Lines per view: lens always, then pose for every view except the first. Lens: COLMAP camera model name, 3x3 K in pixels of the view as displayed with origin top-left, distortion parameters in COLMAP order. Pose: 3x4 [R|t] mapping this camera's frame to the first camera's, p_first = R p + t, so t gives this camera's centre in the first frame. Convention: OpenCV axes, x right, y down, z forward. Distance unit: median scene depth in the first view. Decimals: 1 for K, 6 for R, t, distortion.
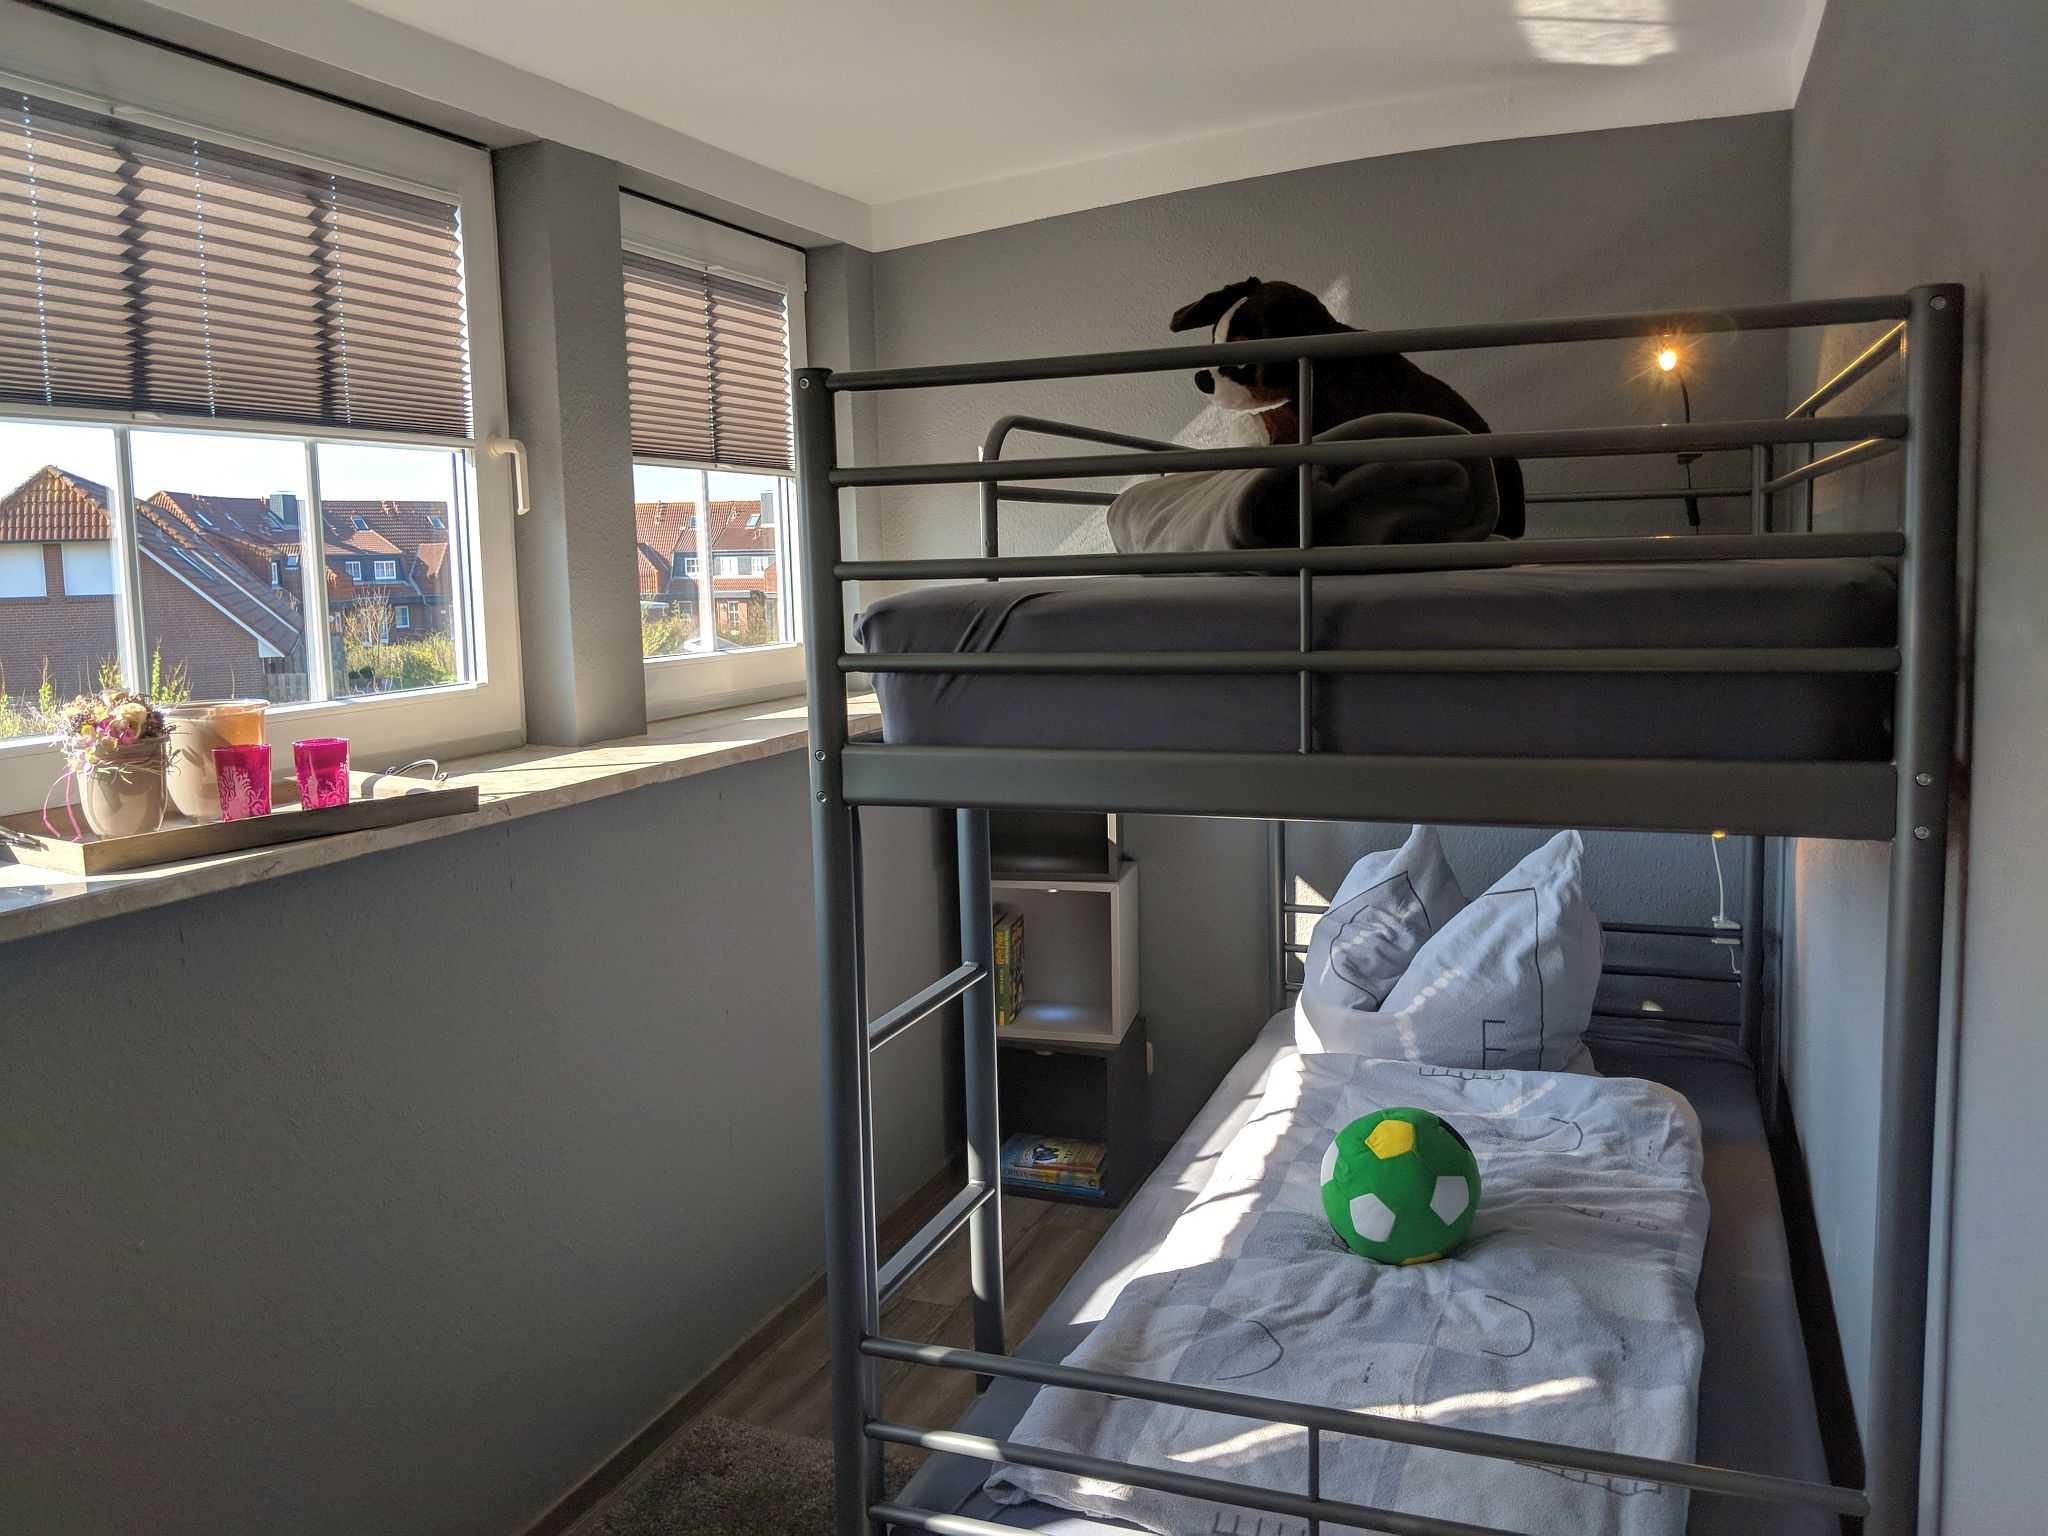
lens RADIAL K [[1639.4, 0, 1027.6], [0, 1639.4, 727.8], [0, 0, 1]] dist [0.040533, -0.095942]
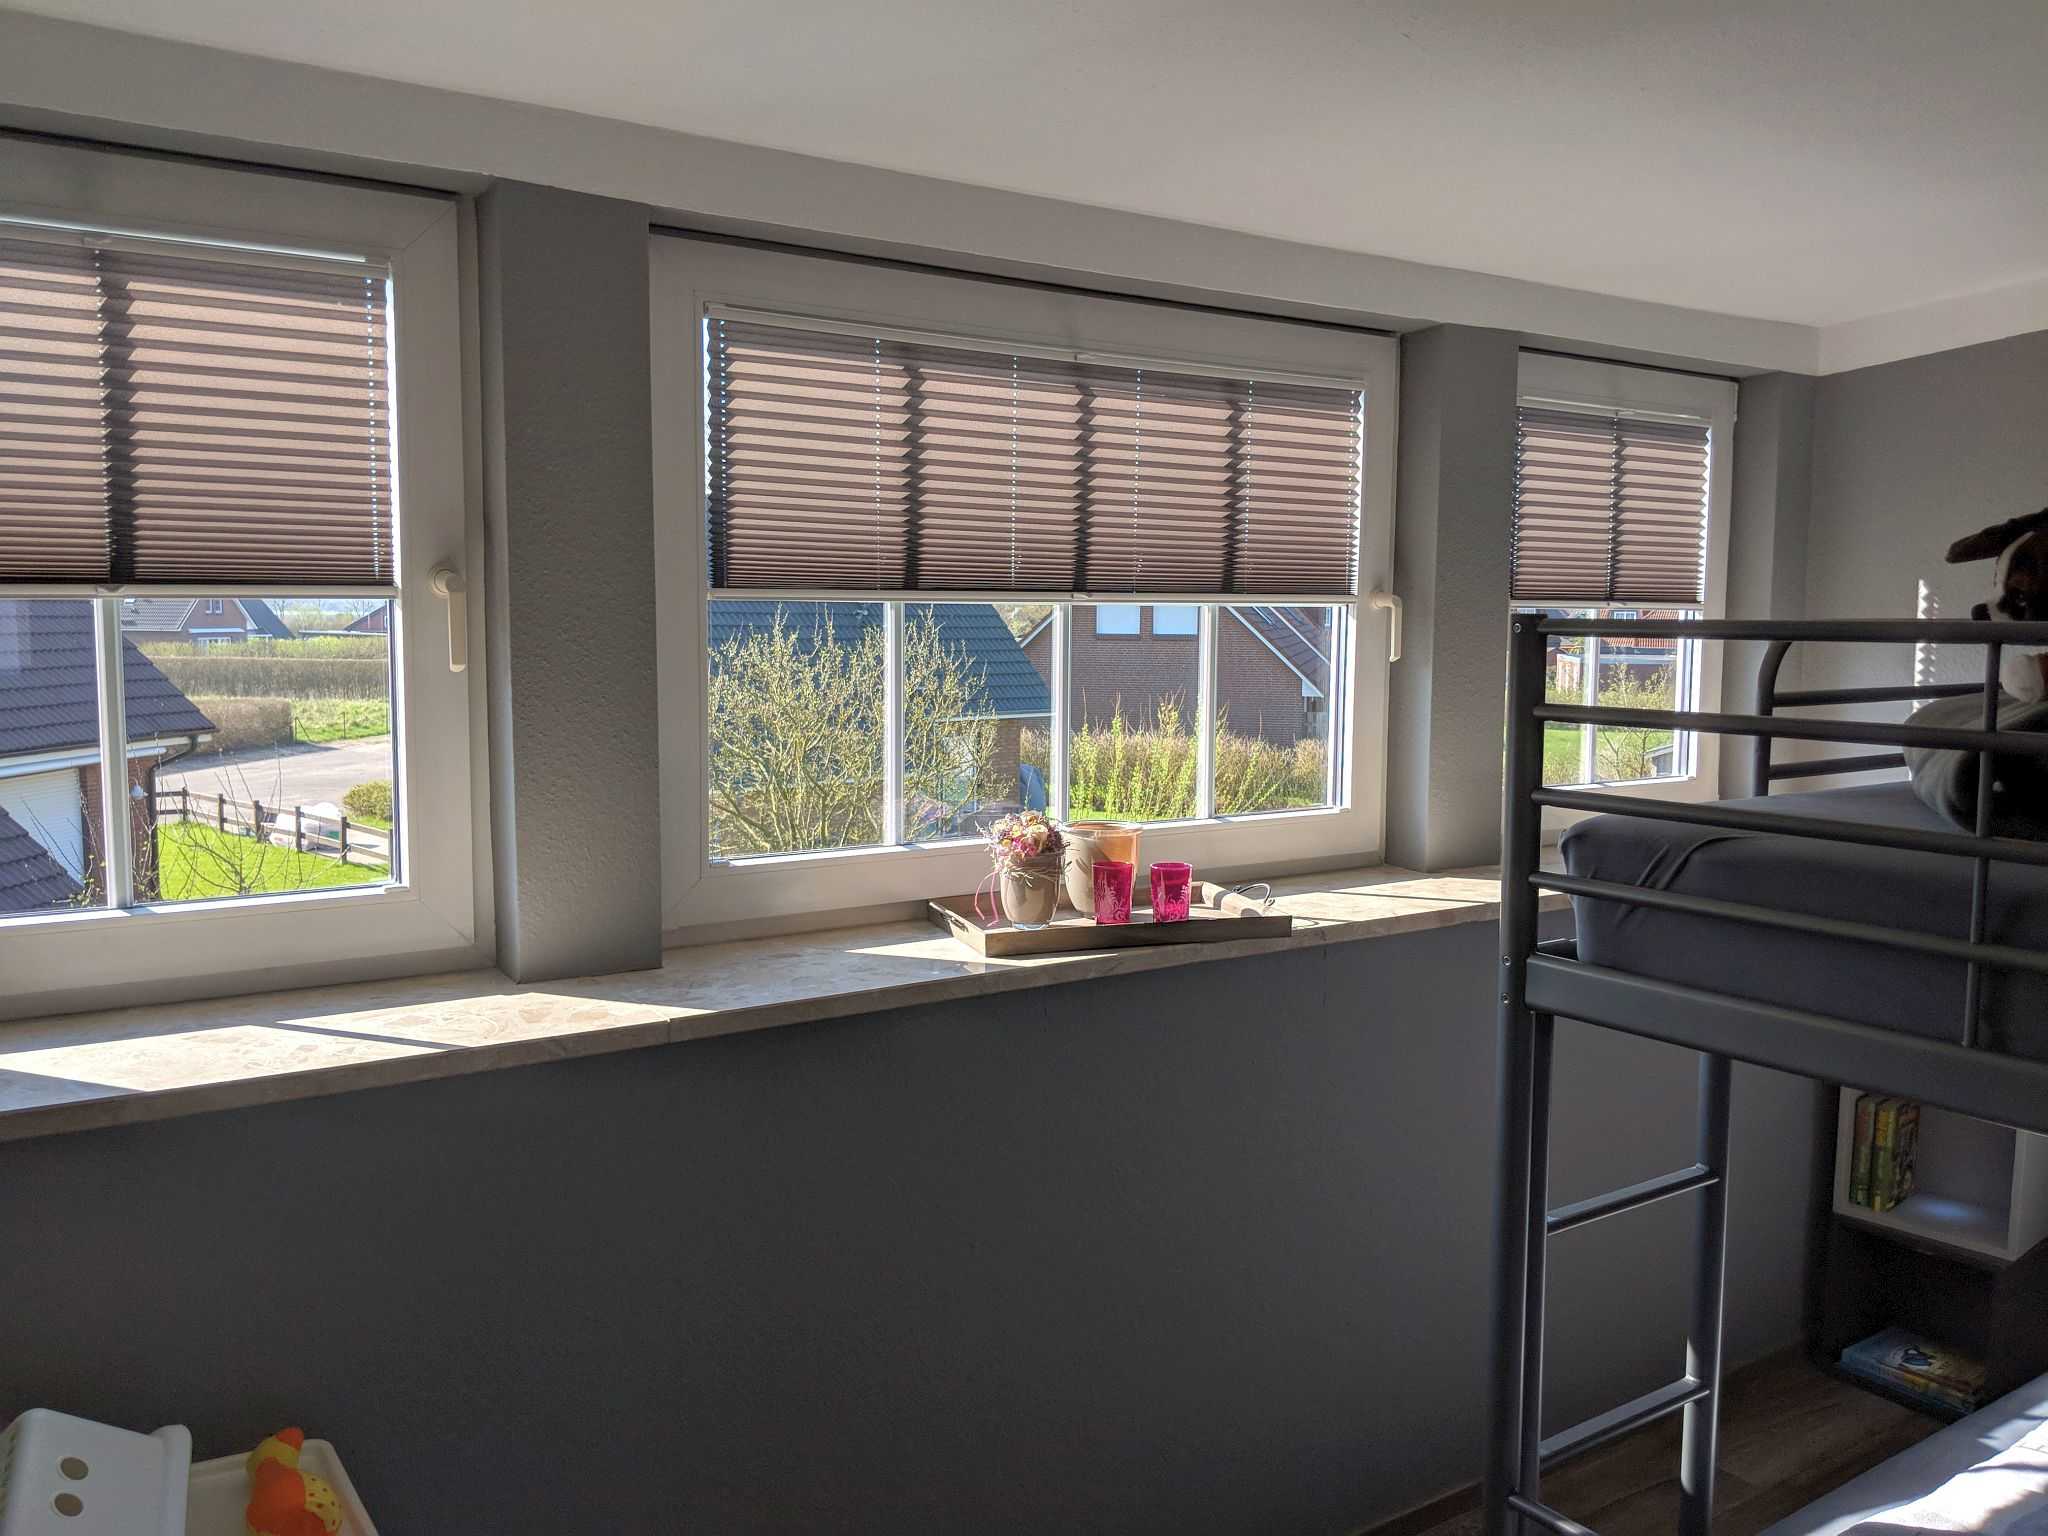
lens RADIAL K [[1636.8, 0, 1024.0], [0, 1636.8, 768.0], [0, 0, 1]] dist [0.047780, -0.111867]
pose [[0.816297, 0.085524, -0.571266, 0.165353], [-0.087081, 0.995896, 0.024663, -0.080316], [0.571031, 0.029615, 0.820394, -0.069982]]
